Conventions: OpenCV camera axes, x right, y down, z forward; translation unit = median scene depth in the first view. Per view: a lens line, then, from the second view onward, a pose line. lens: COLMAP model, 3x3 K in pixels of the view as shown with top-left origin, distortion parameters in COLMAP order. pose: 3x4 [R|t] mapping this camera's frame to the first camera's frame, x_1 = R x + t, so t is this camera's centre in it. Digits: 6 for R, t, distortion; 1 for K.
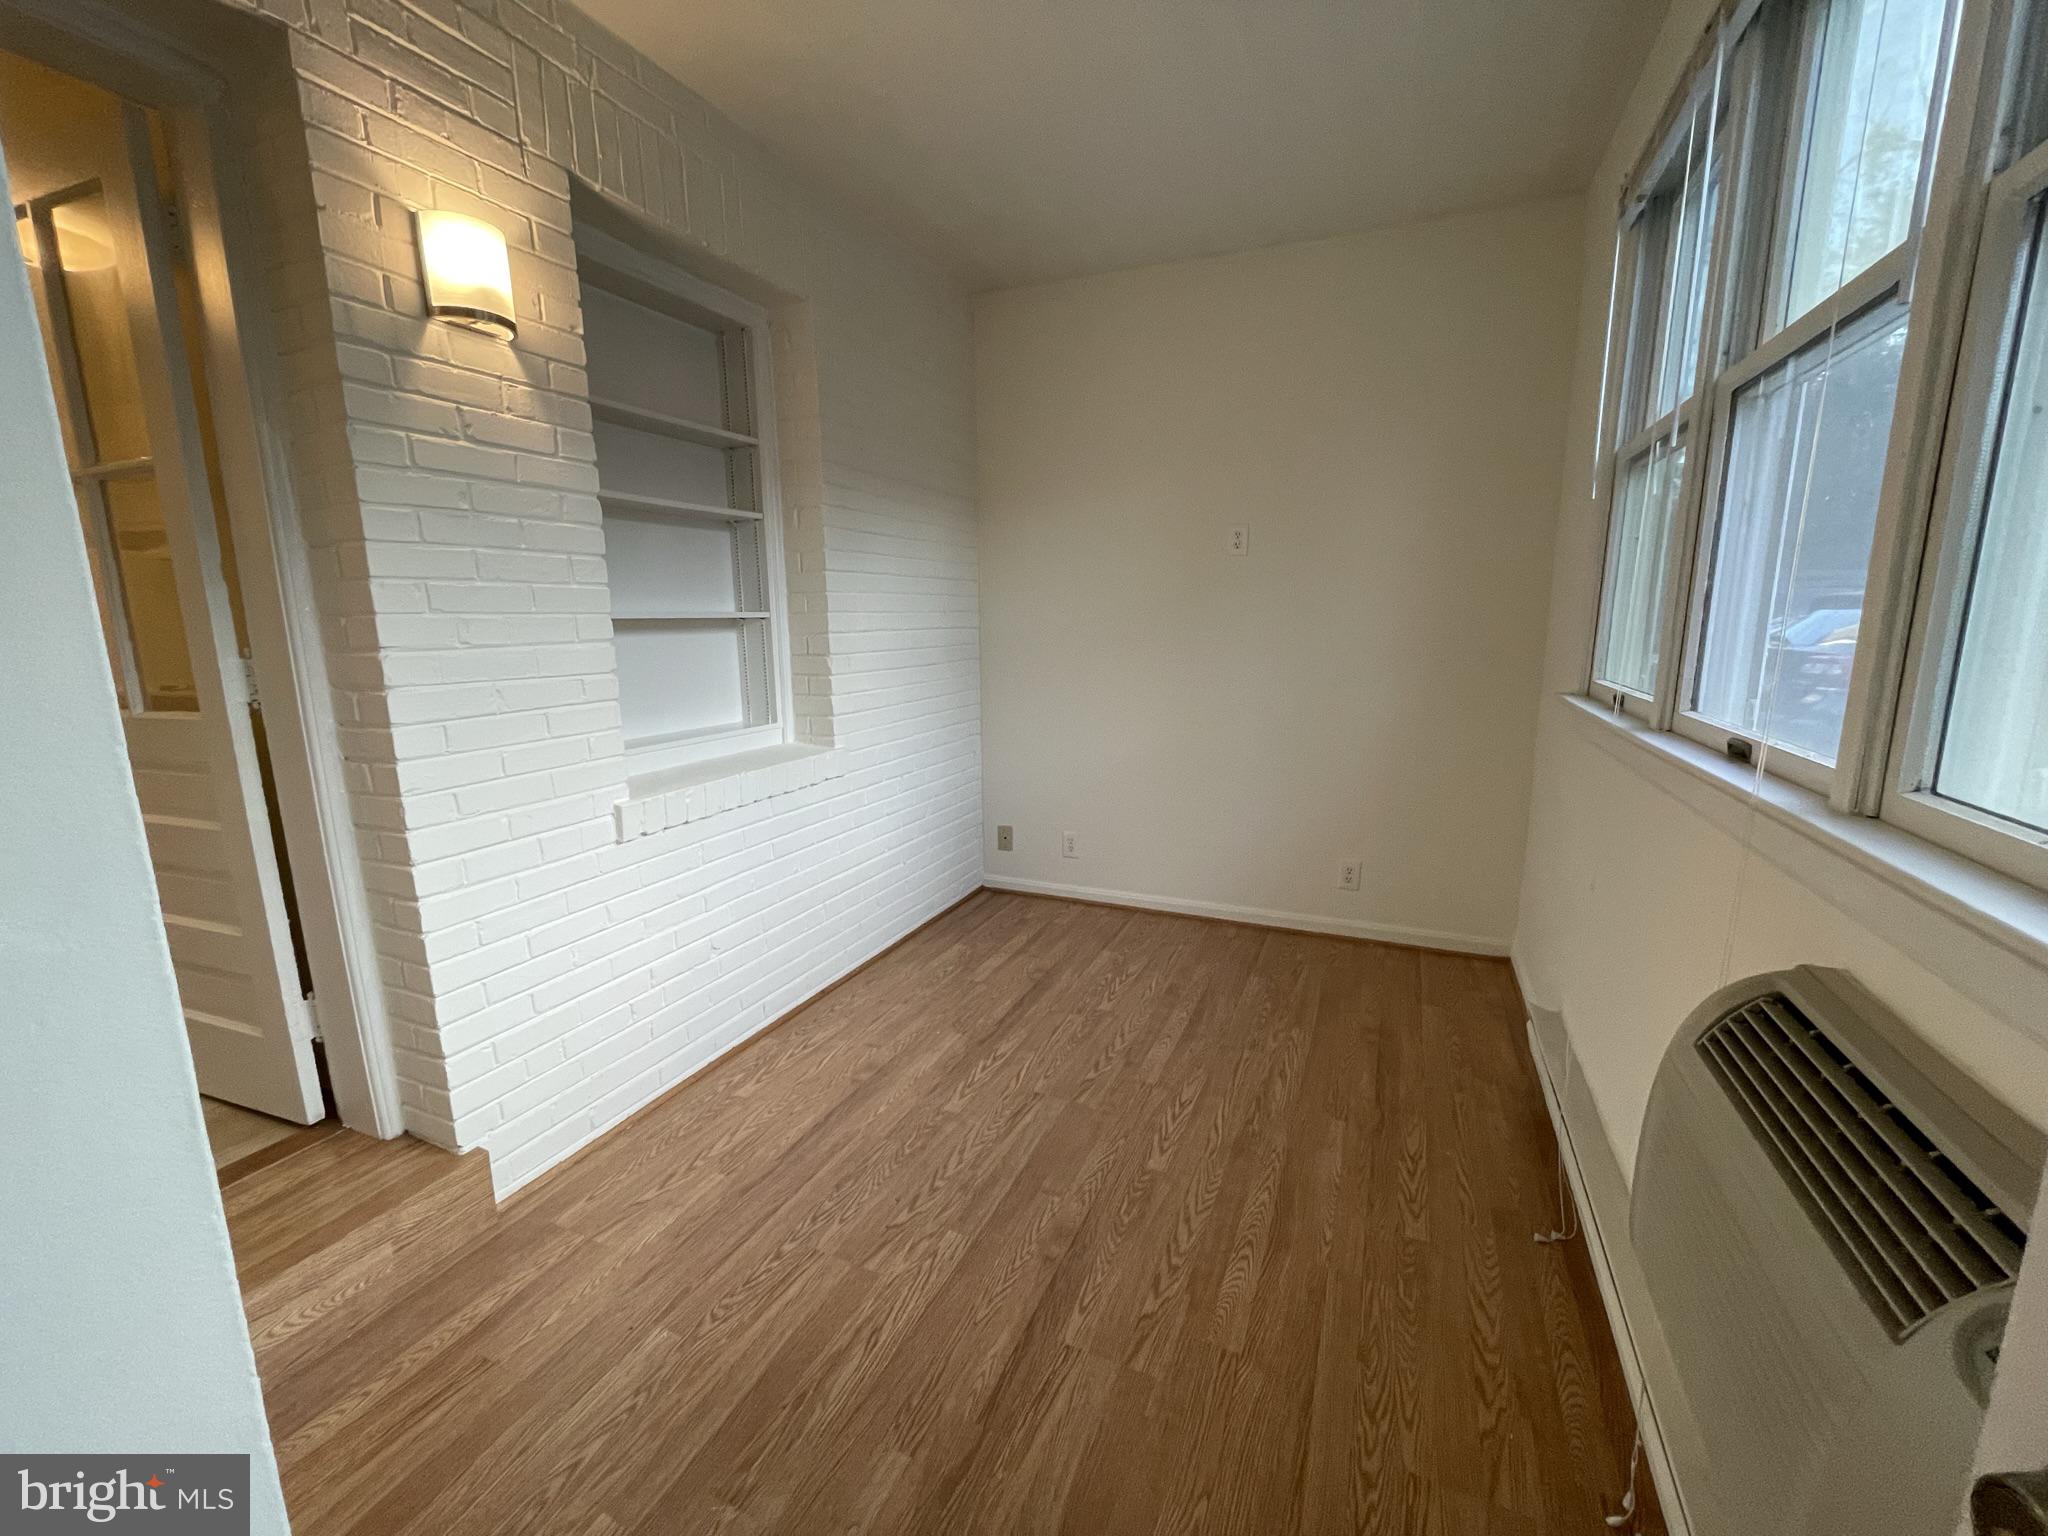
lens RADIAL K [[823.5, 0, 1026.5], [0, 823.5, 766.5], [0, 0, 1]] dist [0.001112, 0.000253]
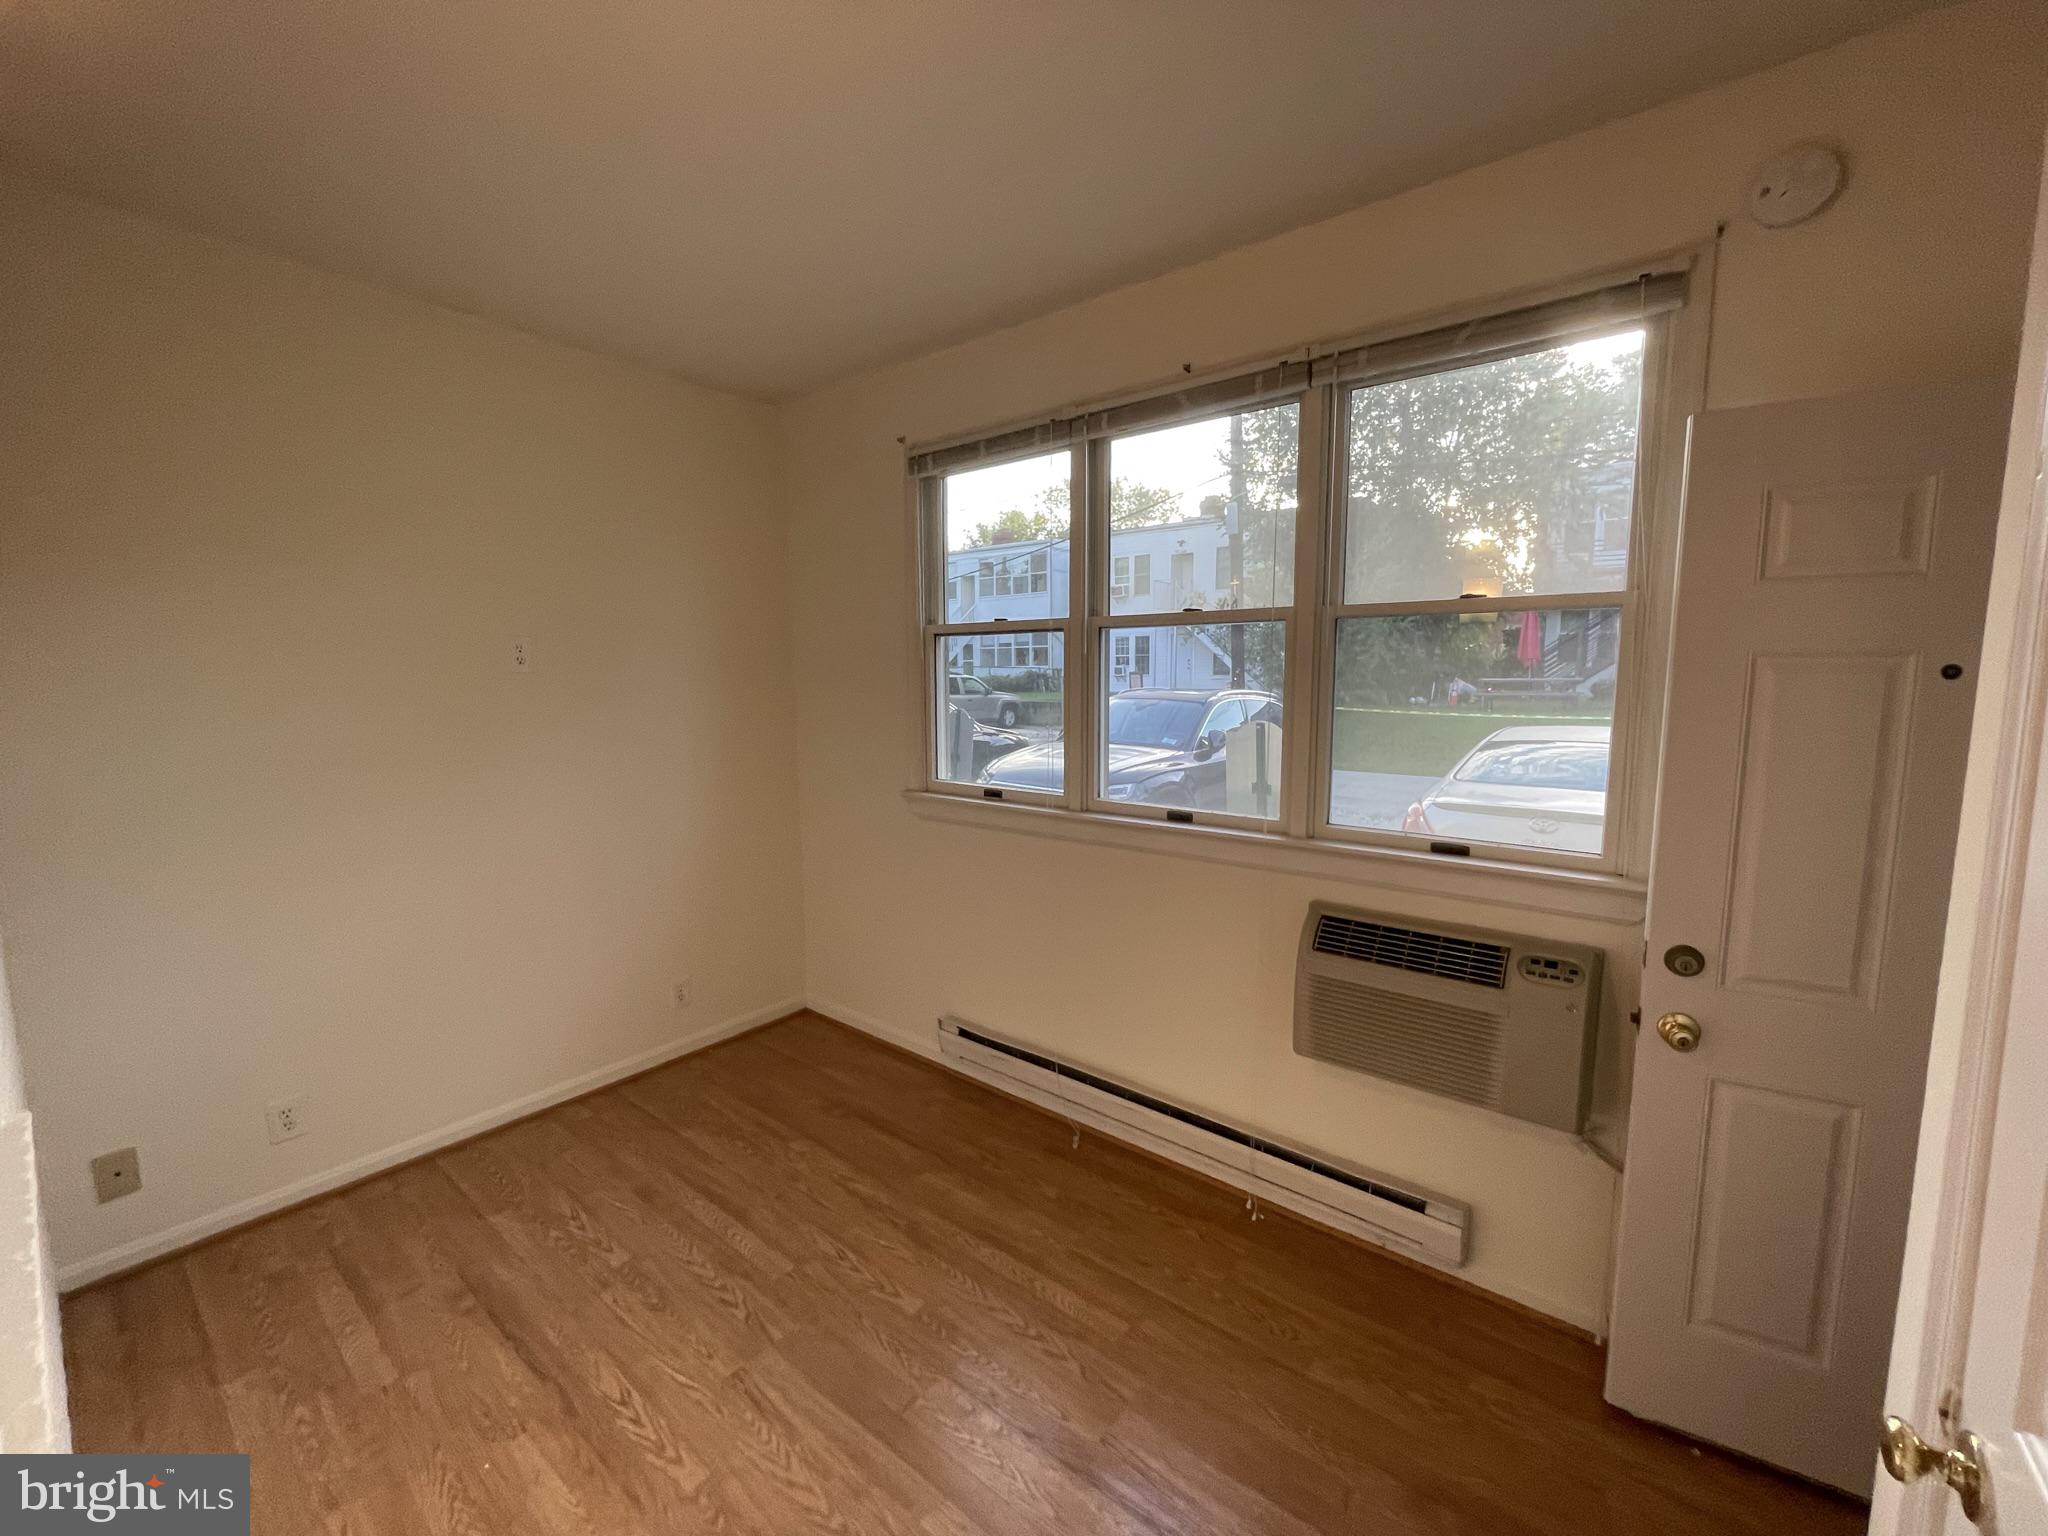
lens RADIAL K [[823.5, 0, 1026.5], [0, 823.5, 766.5], [0, 0, 1]] dist [0.001112, 0.000253]
pose [[0.256380, -0.103435, 0.961026, -0.519557], [0.172216, 0.983237, 0.059882, -0.150524], [-0.951110, 0.150152, 0.269896, 0.360072]]
